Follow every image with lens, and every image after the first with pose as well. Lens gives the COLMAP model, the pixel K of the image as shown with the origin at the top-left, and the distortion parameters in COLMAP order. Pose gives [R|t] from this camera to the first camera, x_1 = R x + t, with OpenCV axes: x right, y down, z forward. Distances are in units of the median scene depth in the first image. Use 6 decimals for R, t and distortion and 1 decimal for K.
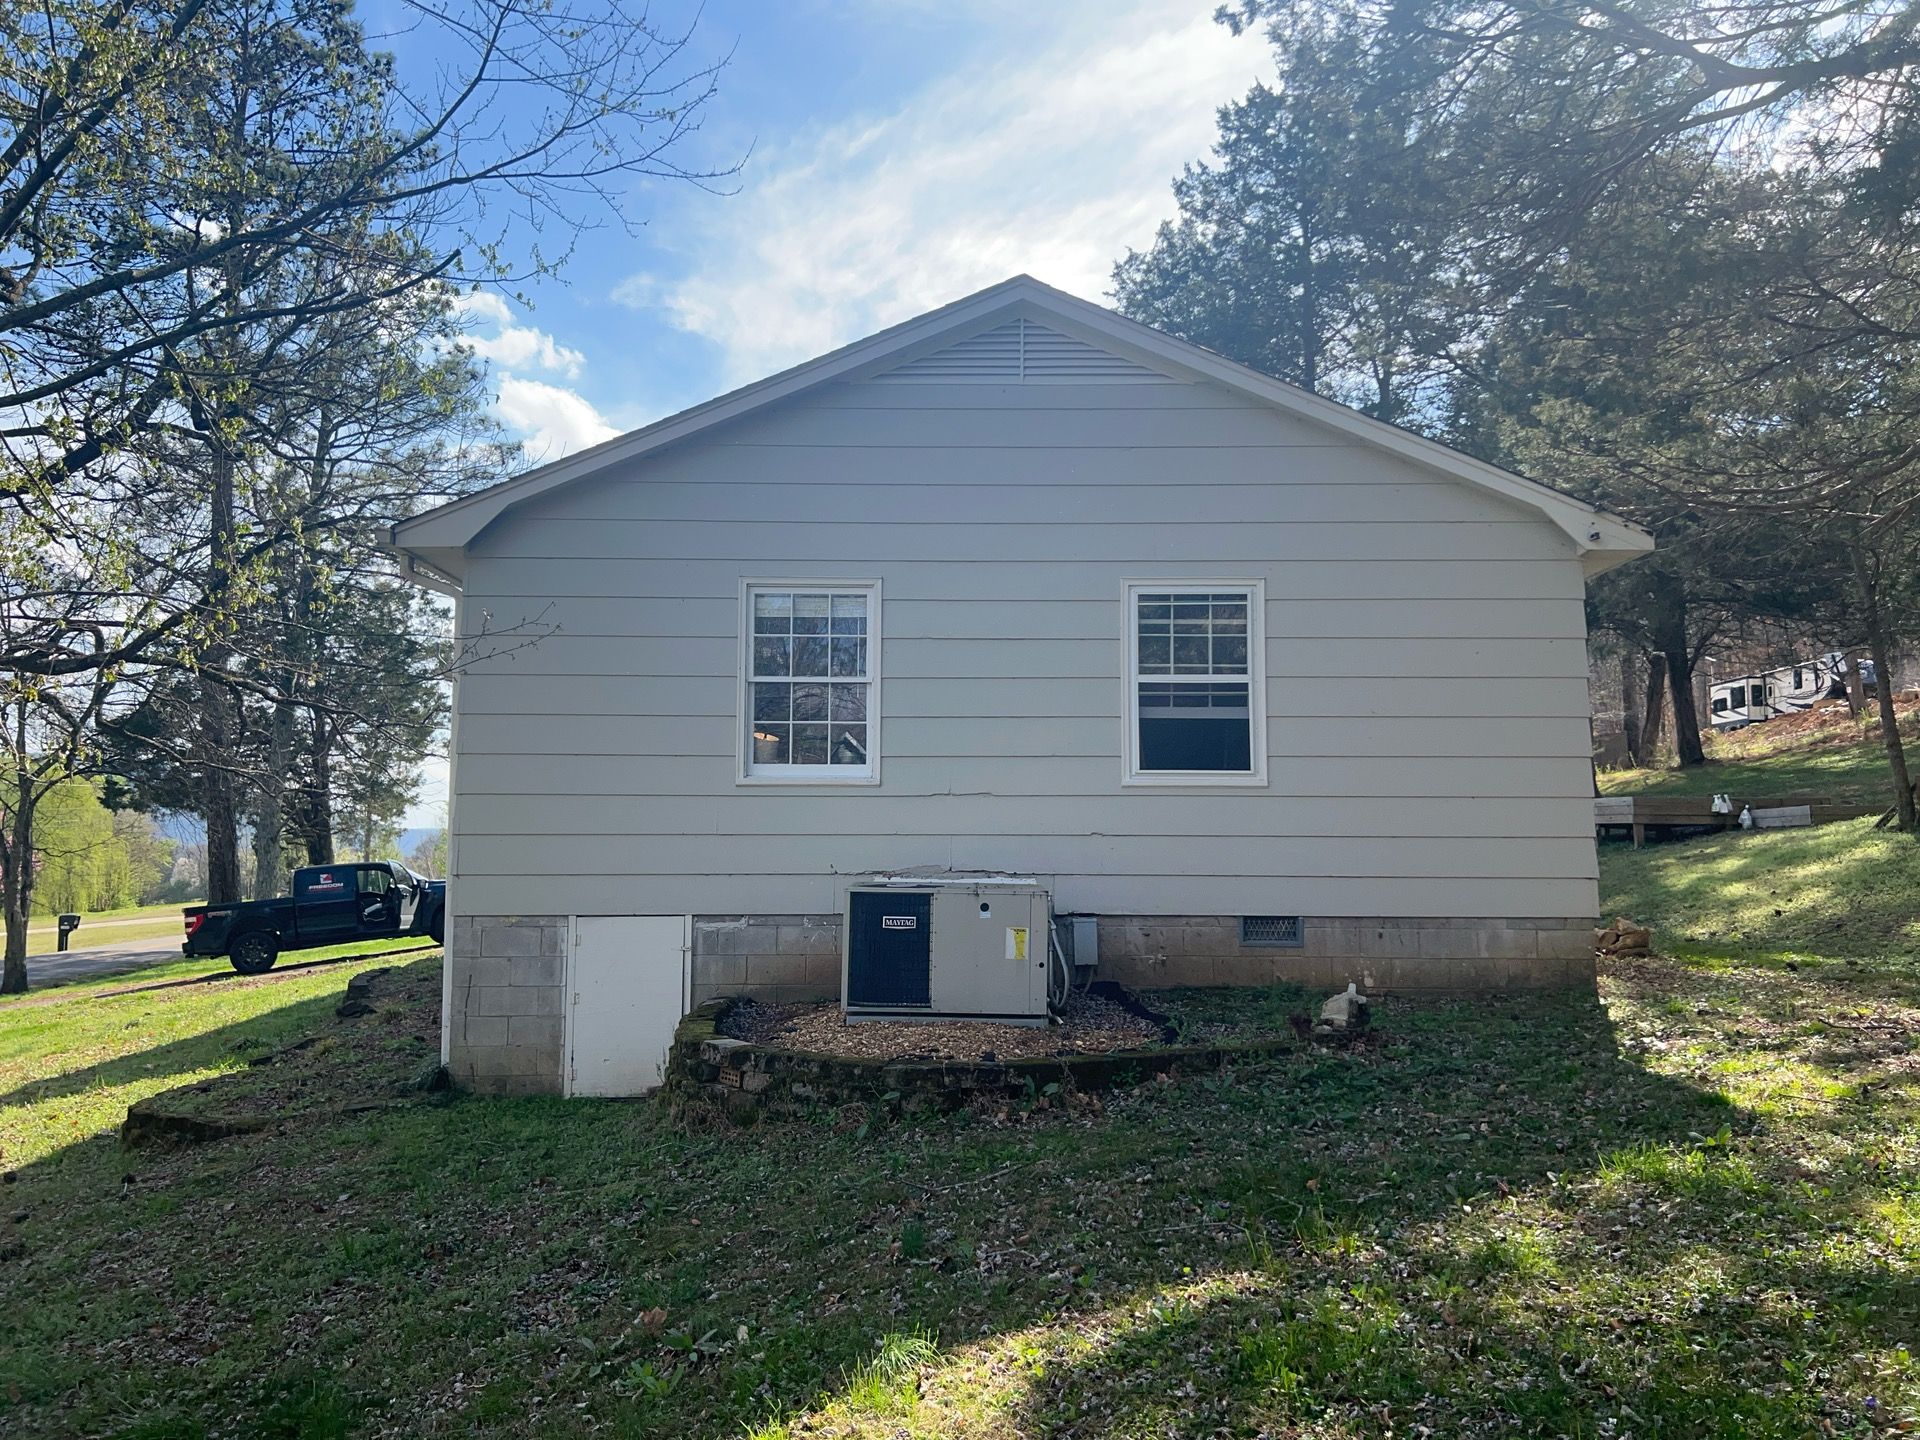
lens RADIAL K [[1448.6, 0, 960.0], [0, 1448.6, 720.0], [0, 0, 1]] dist [0.086114, -0.151680]
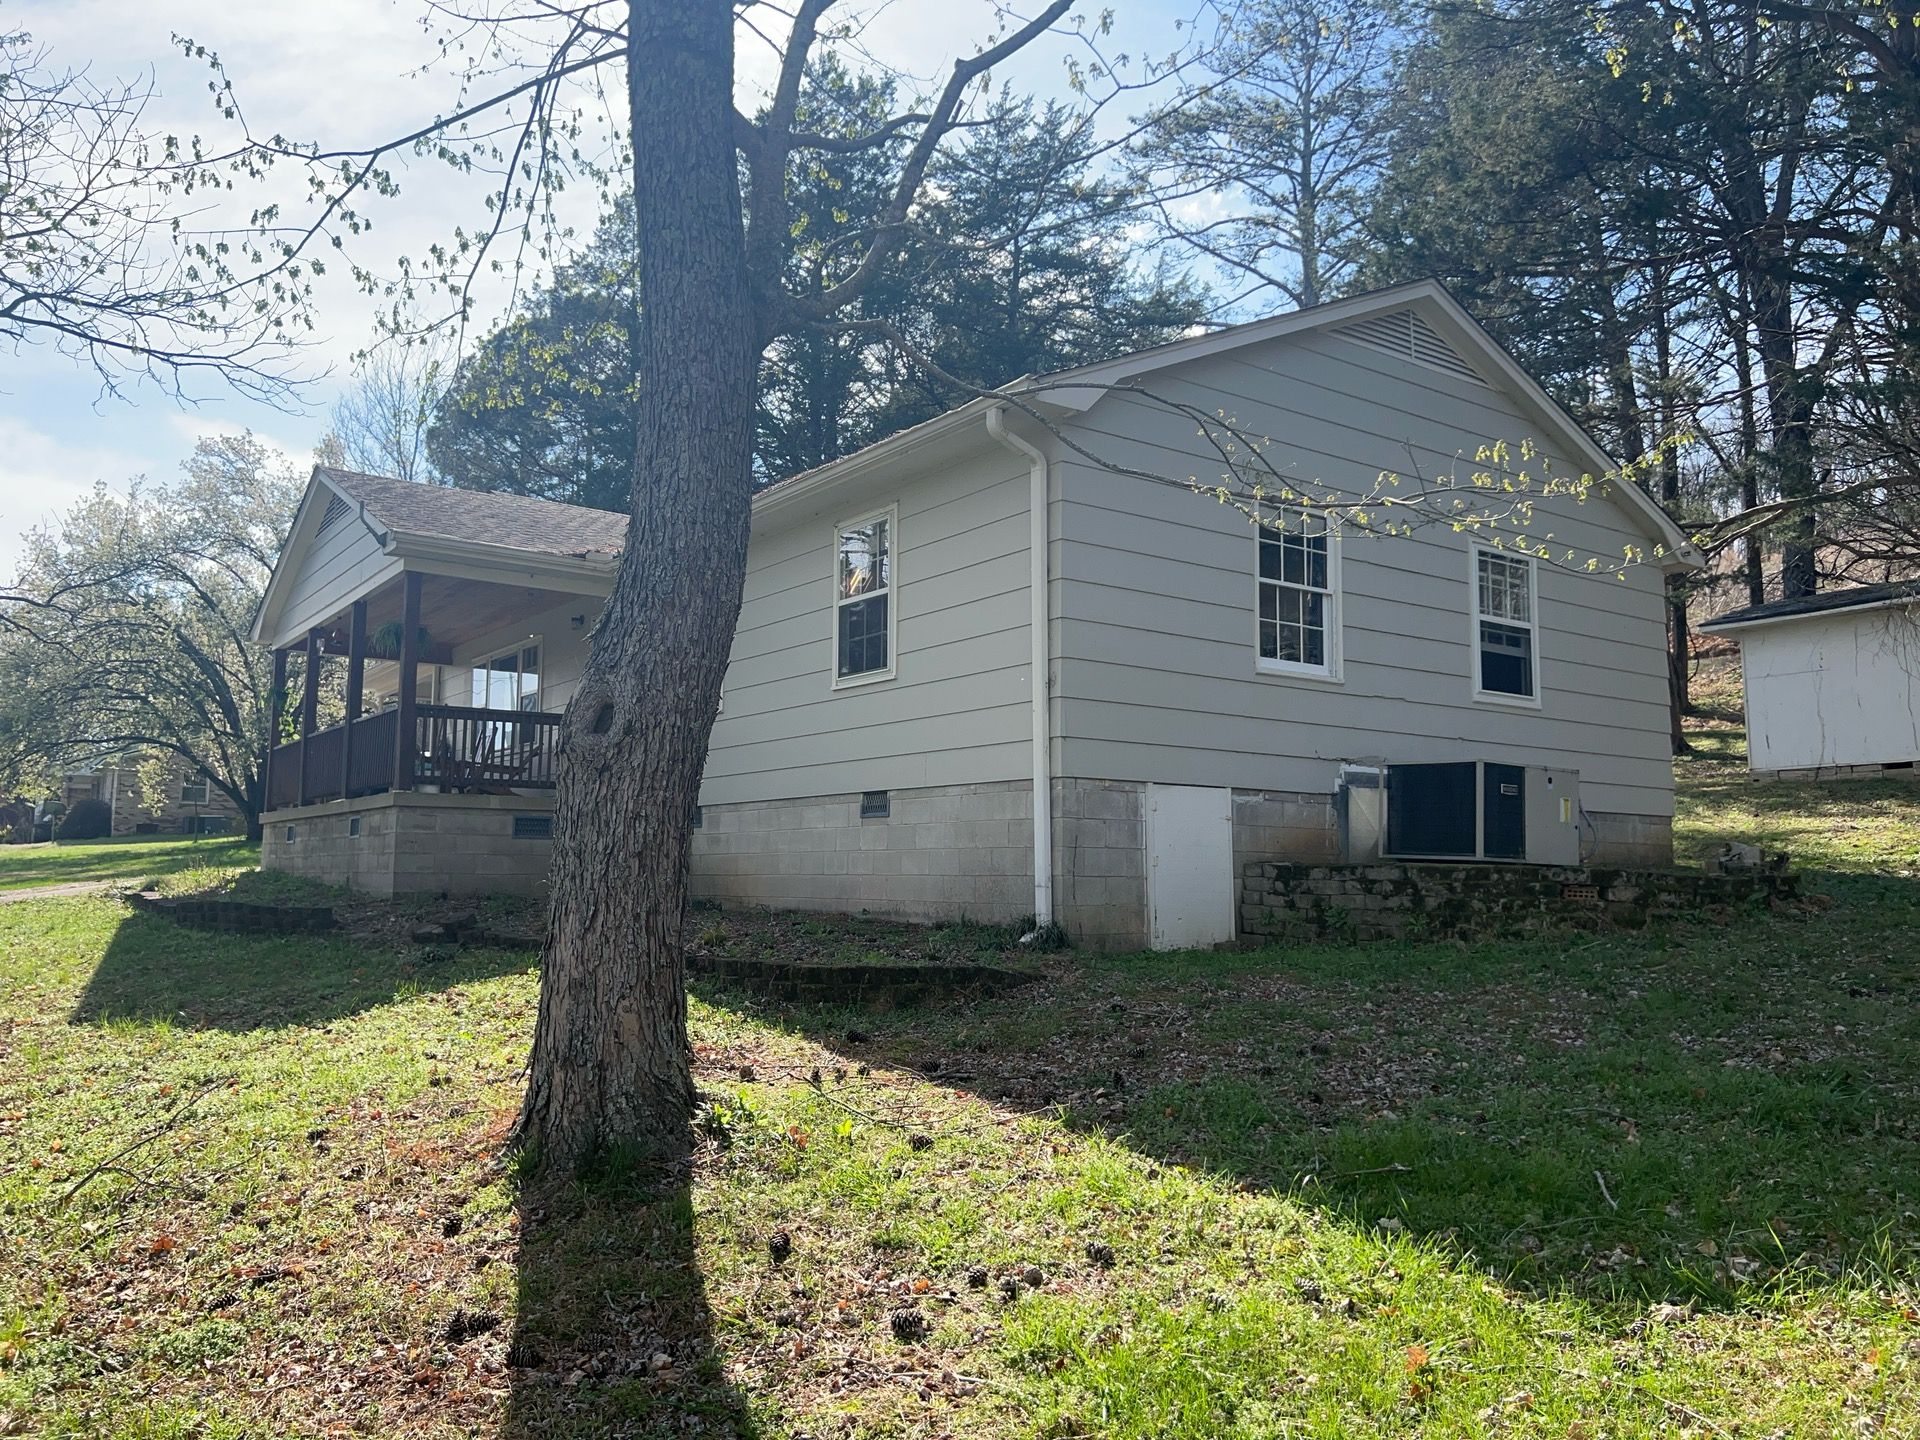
lens RADIAL K [[1448.6, 0, 960.0], [0, 1448.6, 720.0], [0, 0, 1]] dist [0.086114, -0.151680]
pose [[0.815720, 0.072414, 0.573897, -0.969451], [-0.067127, 0.997280, -0.030425, 0.129517], [-0.574539, -0.013706, 0.818362, 0.227644]]
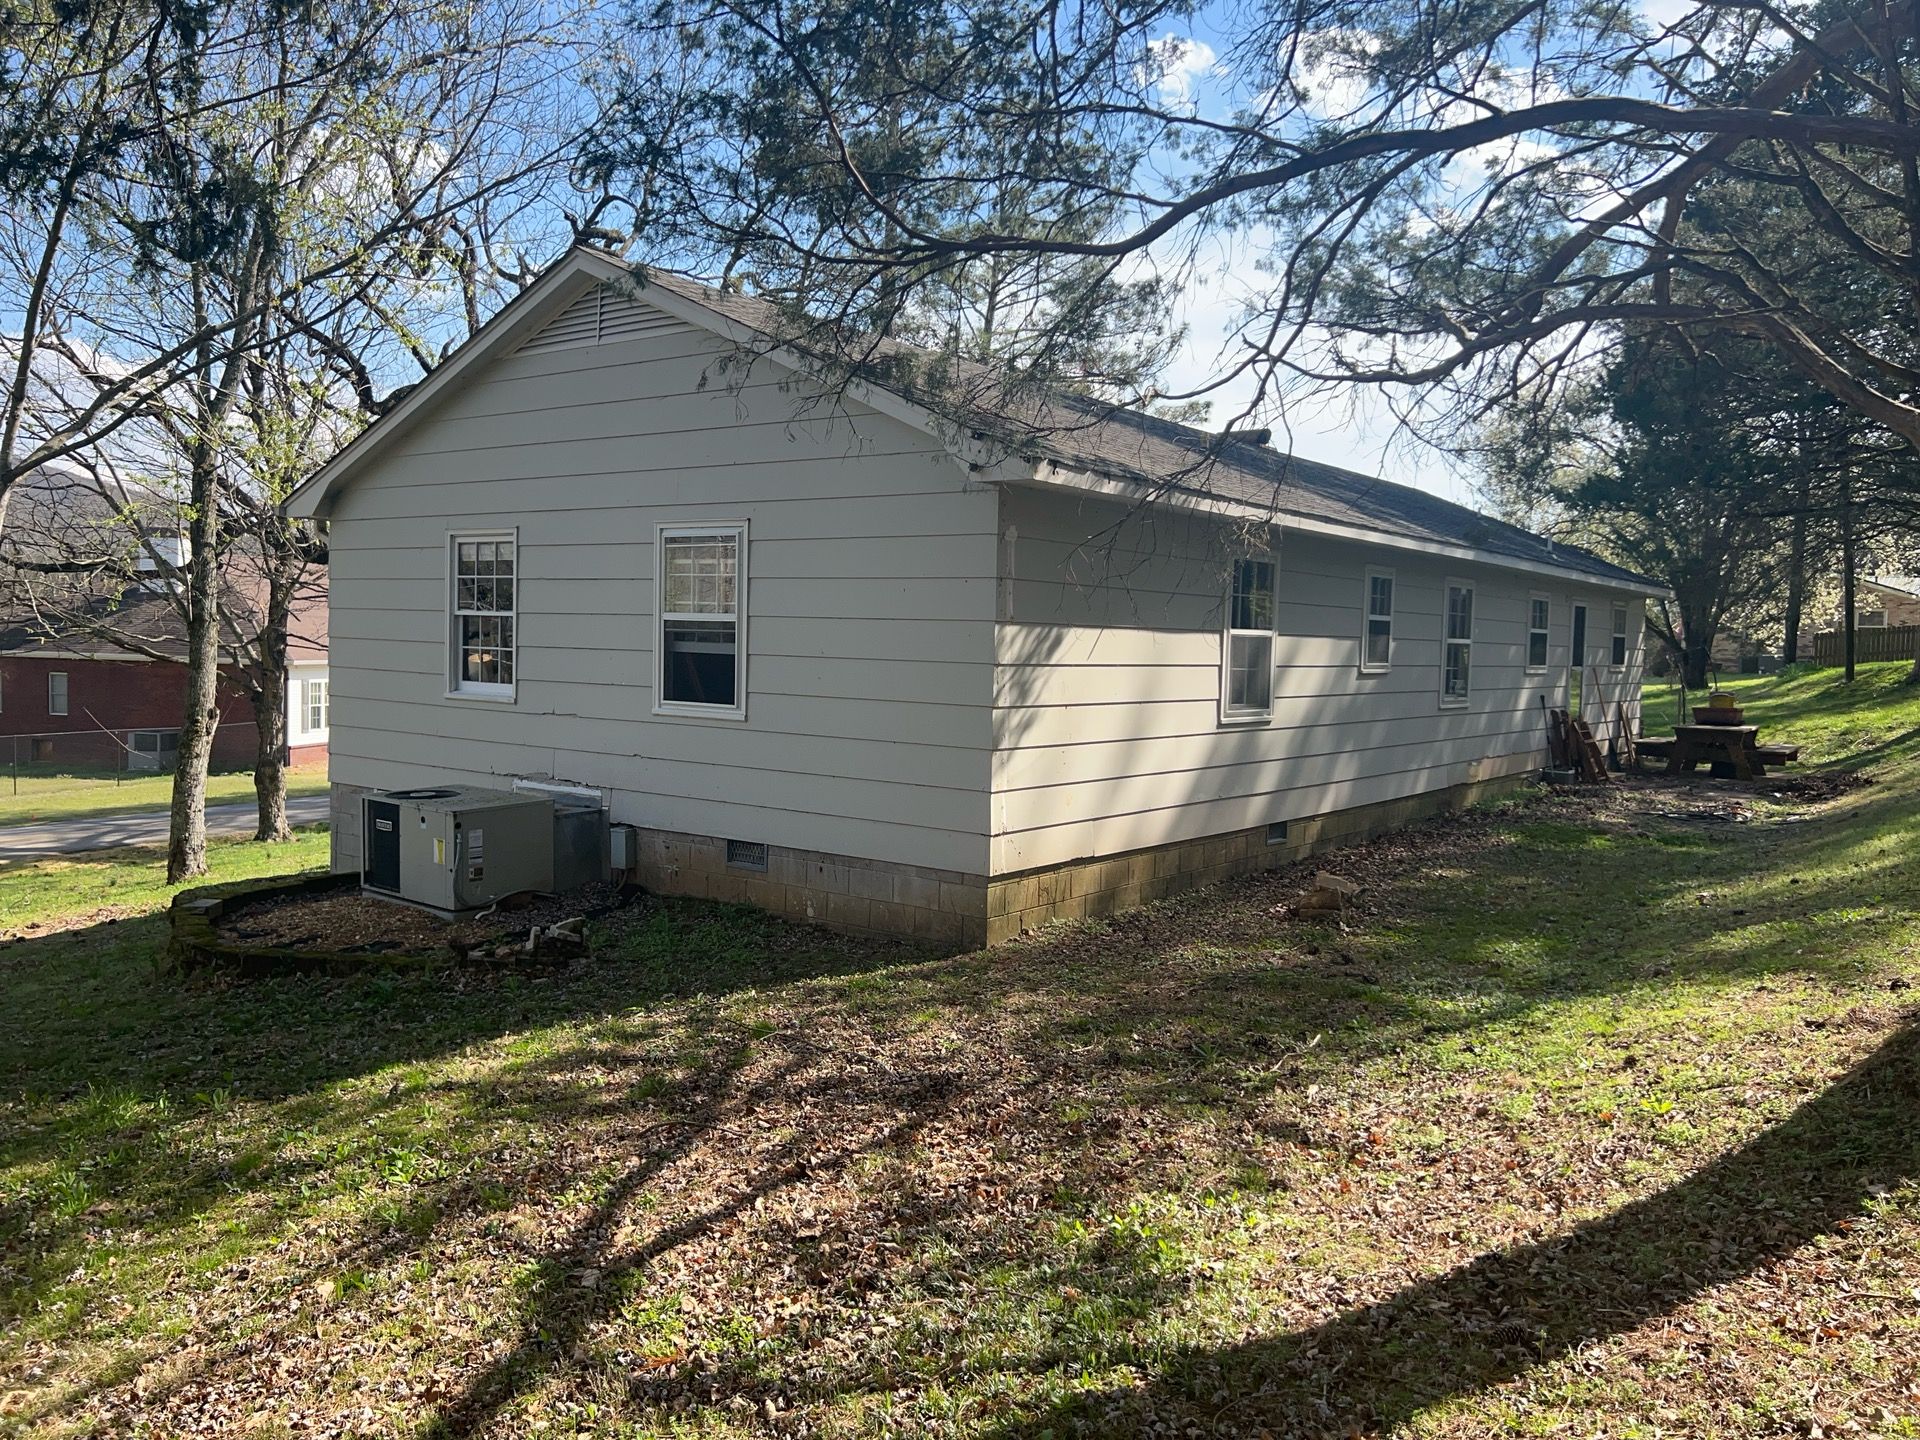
lens RADIAL K [[1448.6, 0, 960.0], [0, 1448.6, 720.0], [0, 0, 1]] dist [0.086114, -0.151680]
pose [[0.806068, 0.048707, -0.589815, 0.957901], [0.032957, 0.991367, 0.126907, -0.083110], [0.590904, -0.121734, 0.797504, 0.252880]]
